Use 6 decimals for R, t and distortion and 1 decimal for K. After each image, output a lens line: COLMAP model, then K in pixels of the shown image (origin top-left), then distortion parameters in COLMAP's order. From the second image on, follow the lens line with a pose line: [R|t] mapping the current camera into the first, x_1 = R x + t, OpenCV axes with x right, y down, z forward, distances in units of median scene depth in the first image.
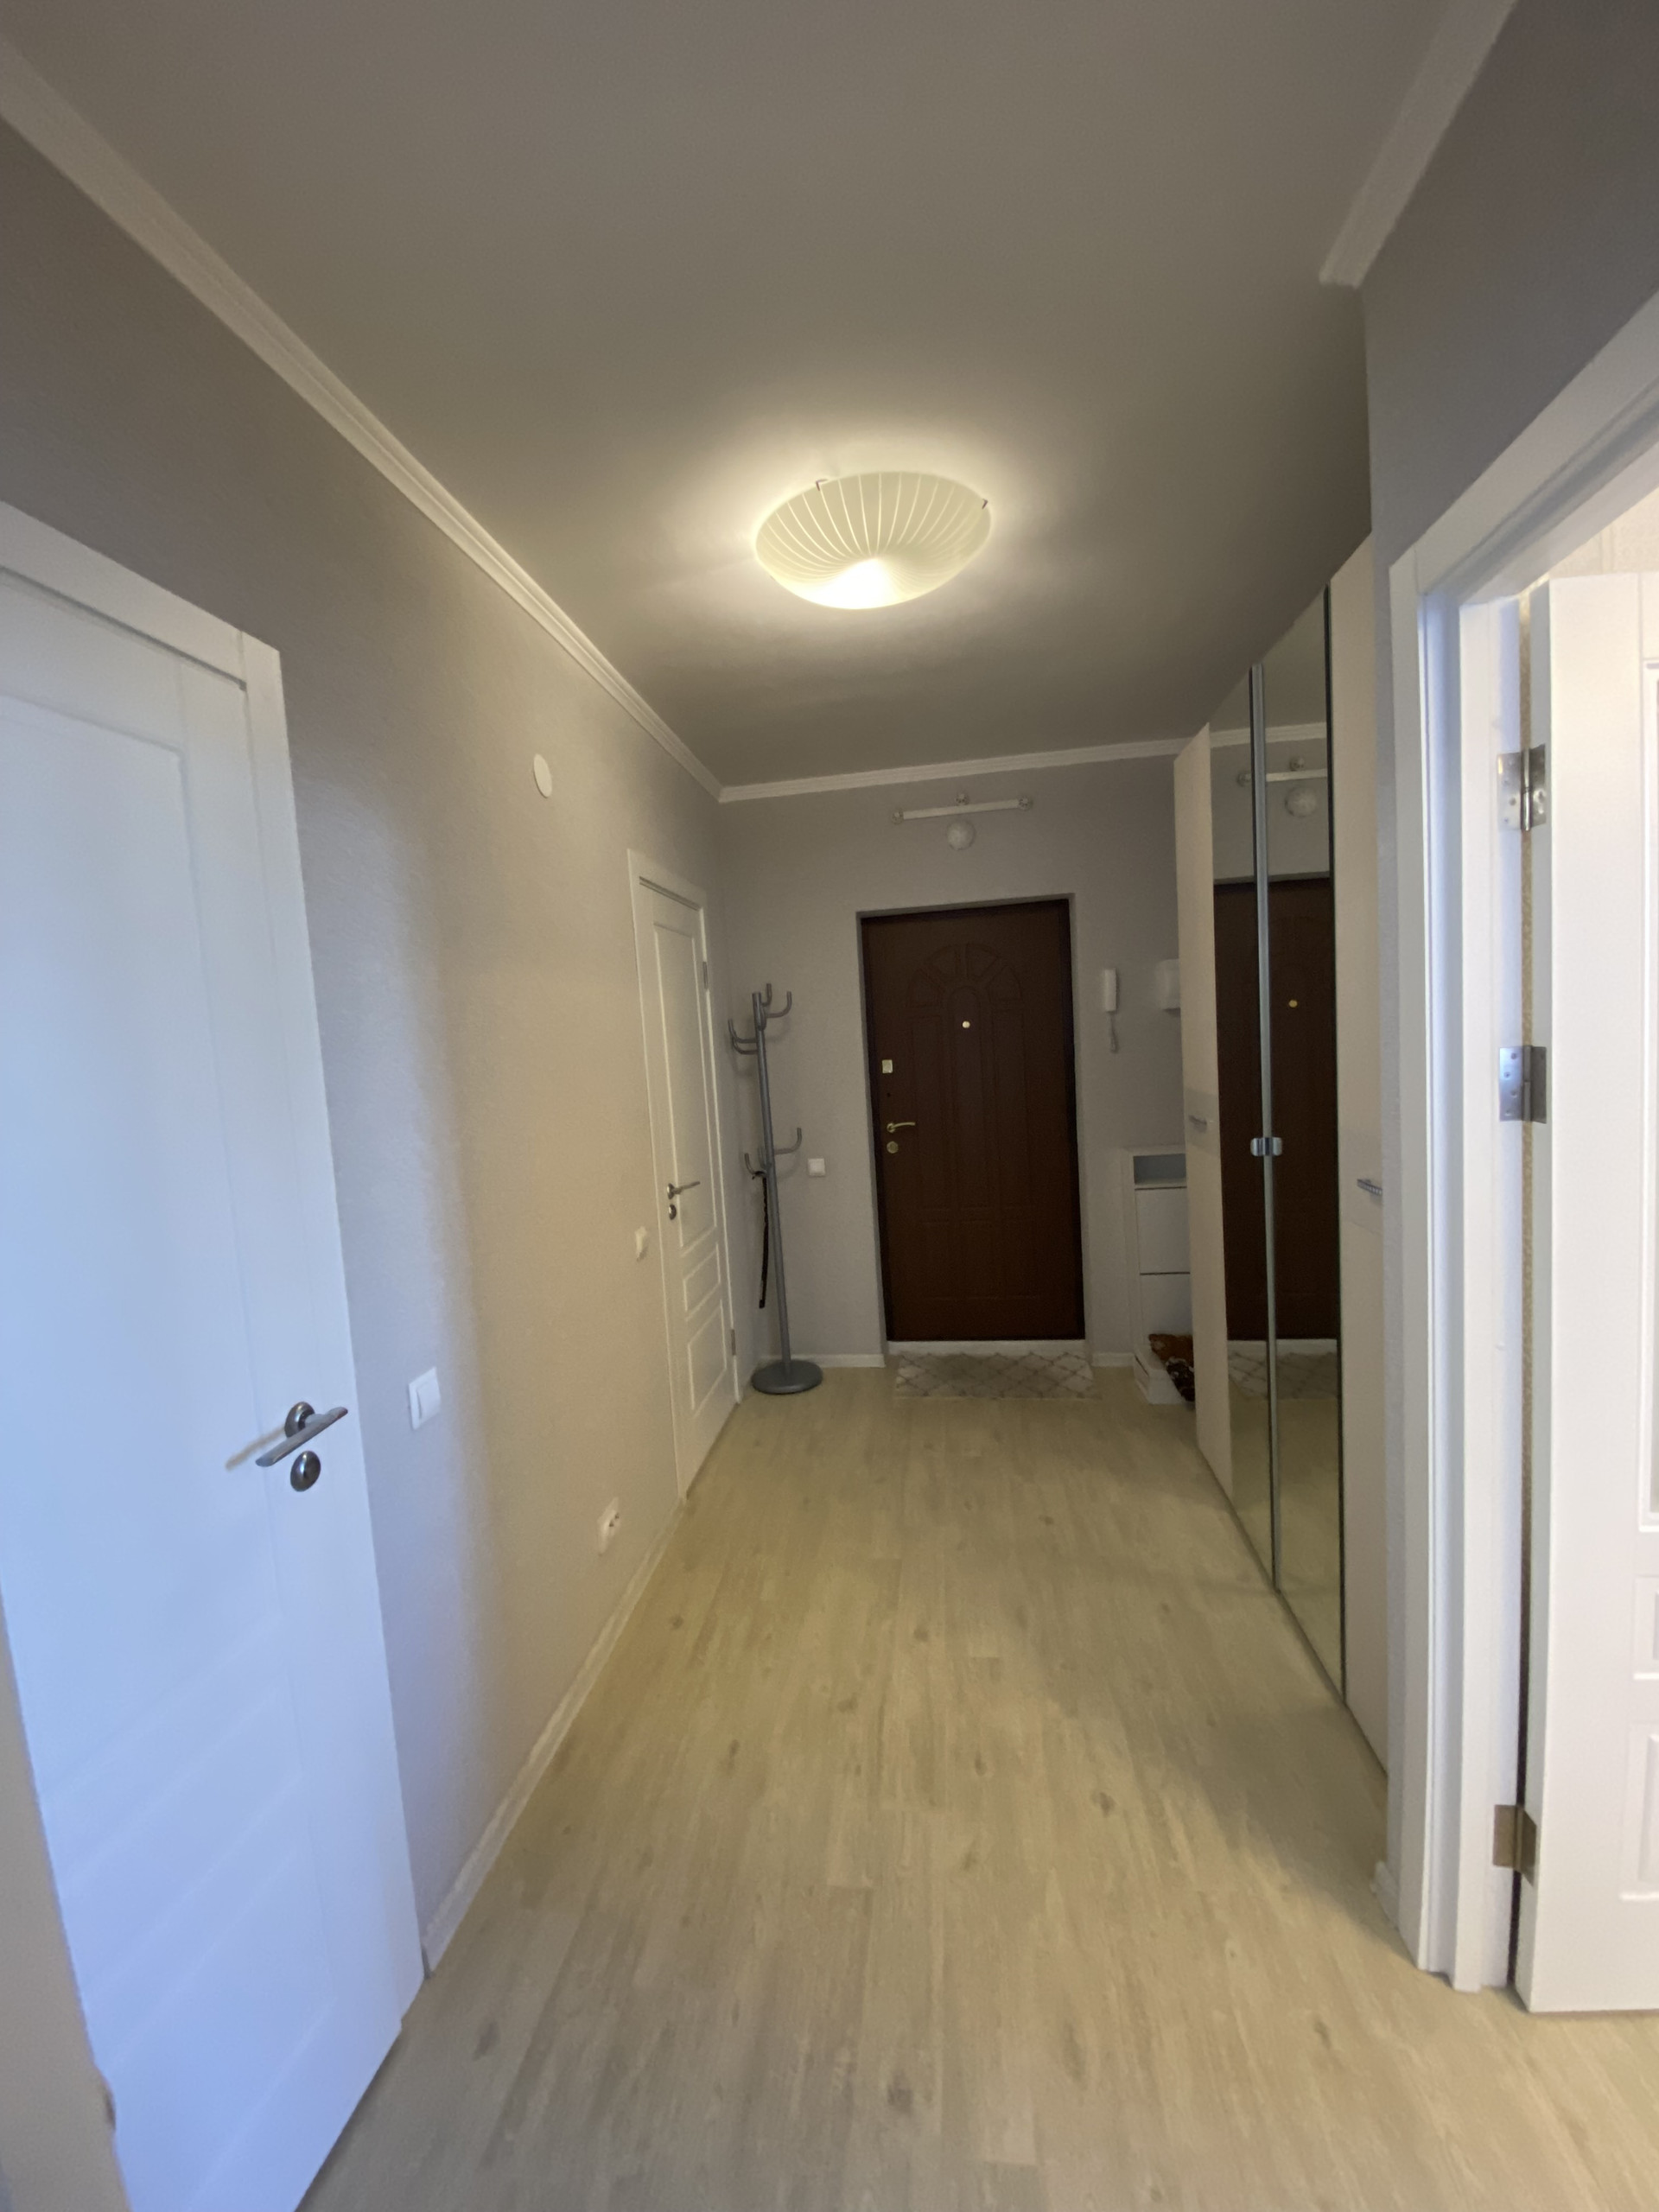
lens RADIAL K [[900.1, 0, 818.3], [0, 900.1, 1097.1], [0, 0, 1]] dist [0.015148, -0.018190]
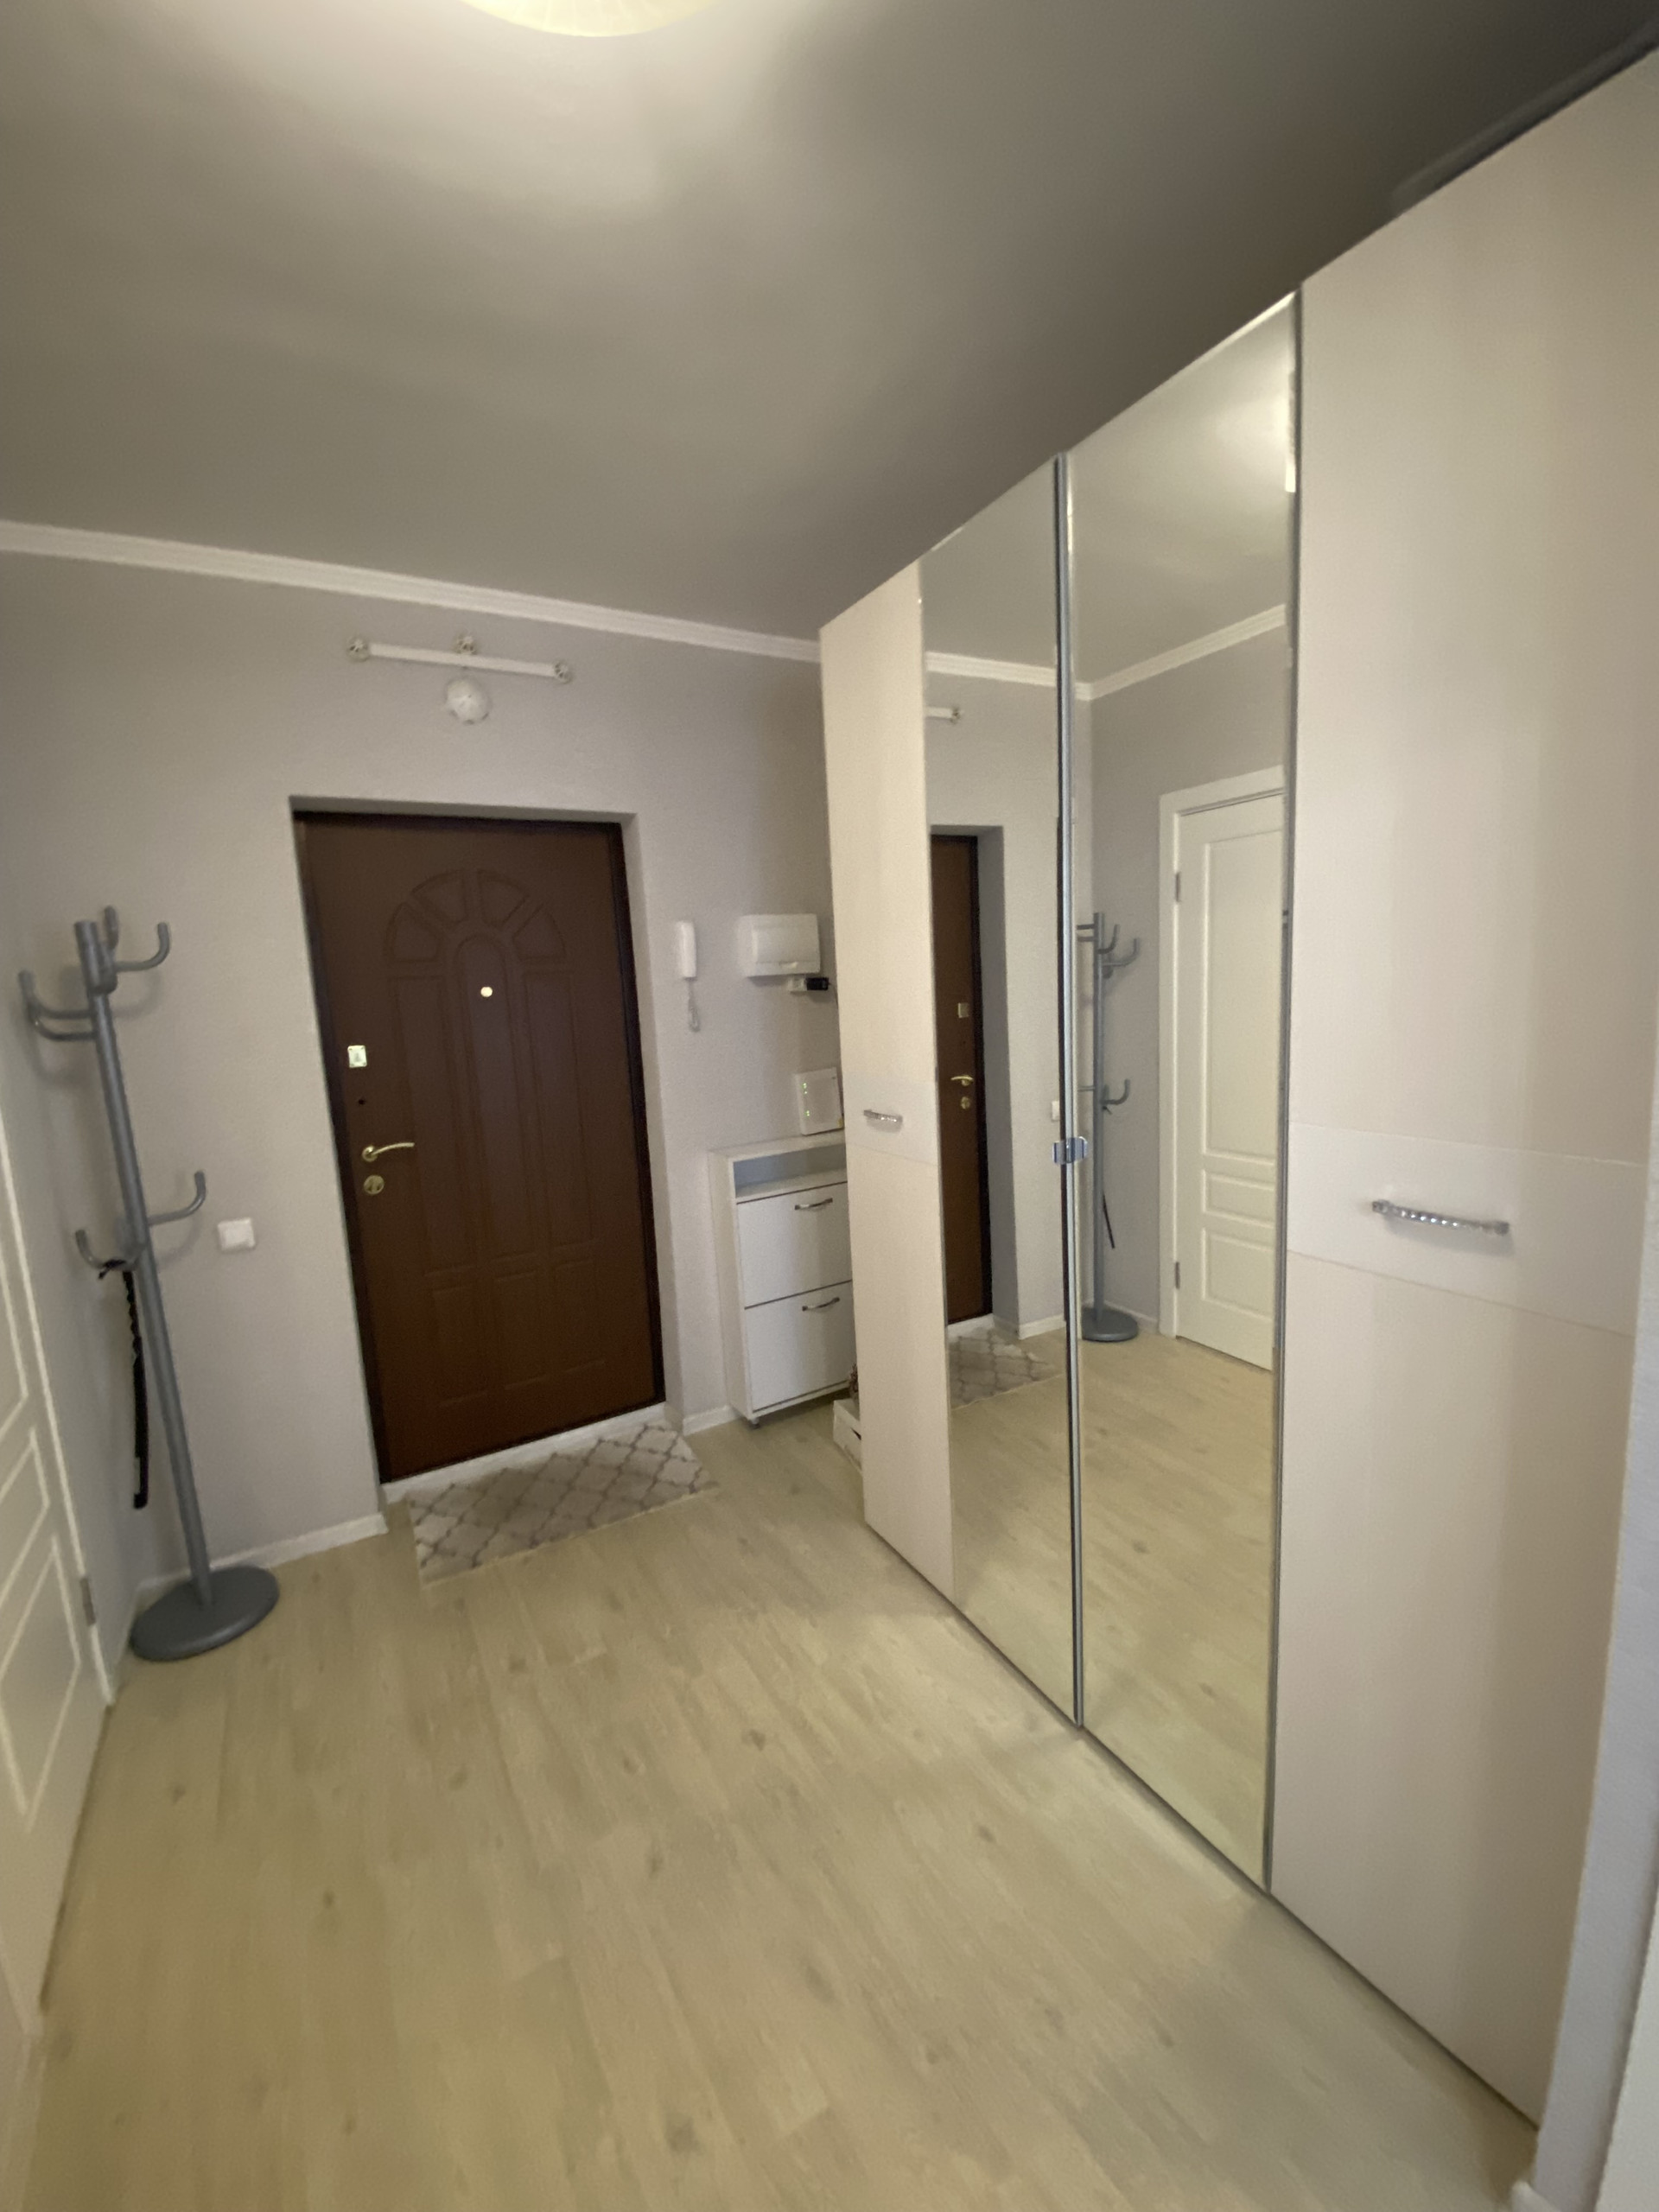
lens RADIAL K [[900.1, 0, 832.2], [0, 900.1, 1102.3], [0, 0, 1]] dist [0.015148, -0.018190]
pose [[0.782201, -0.060002, 0.620131, -0.060385], [0.043867, 0.998185, 0.041250, -0.014809], [-0.621480, -0.005063, 0.783413, 0.323783]]
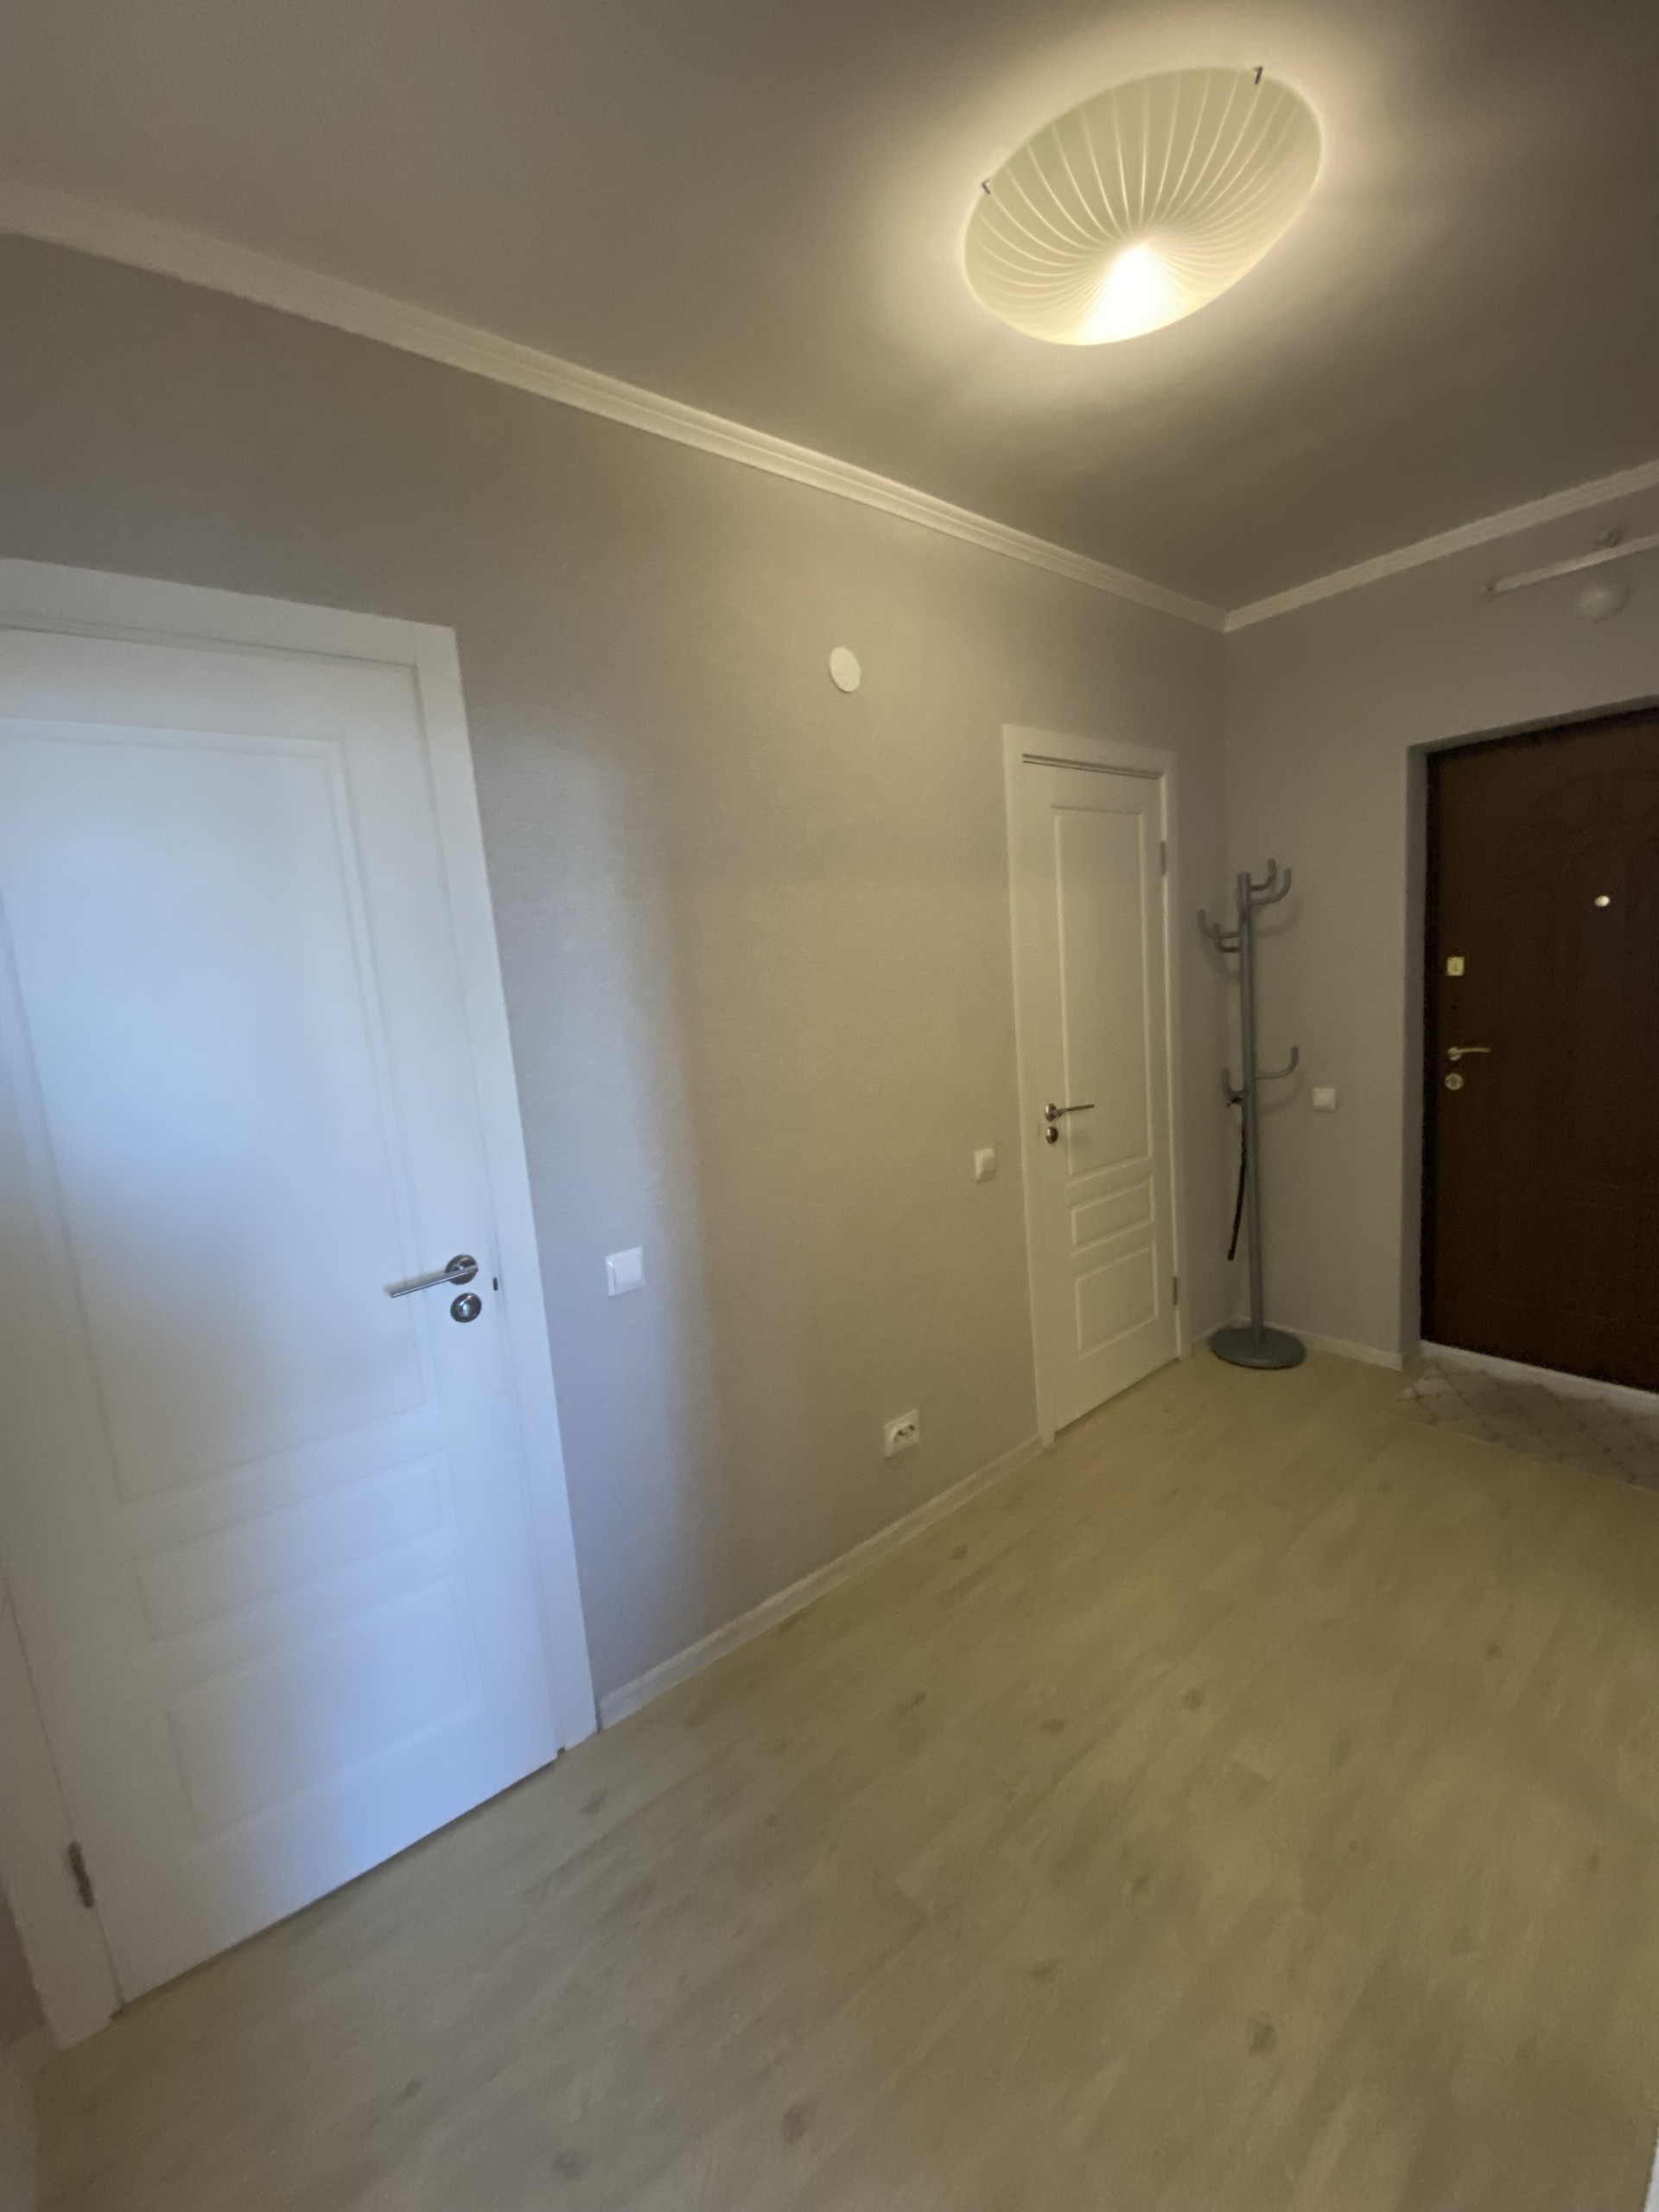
lens RADIAL K [[900.1, 0, 823.3], [0, 900.1, 1100.8], [0, 0, 1]] dist [0.015148, -0.018190]
pose [[0.738806, 0.096929, -0.666911, 0.209713], [-0.013568, 0.991541, 0.129081, -0.015472], [0.673782, -0.086317, 0.733871, 0.145333]]
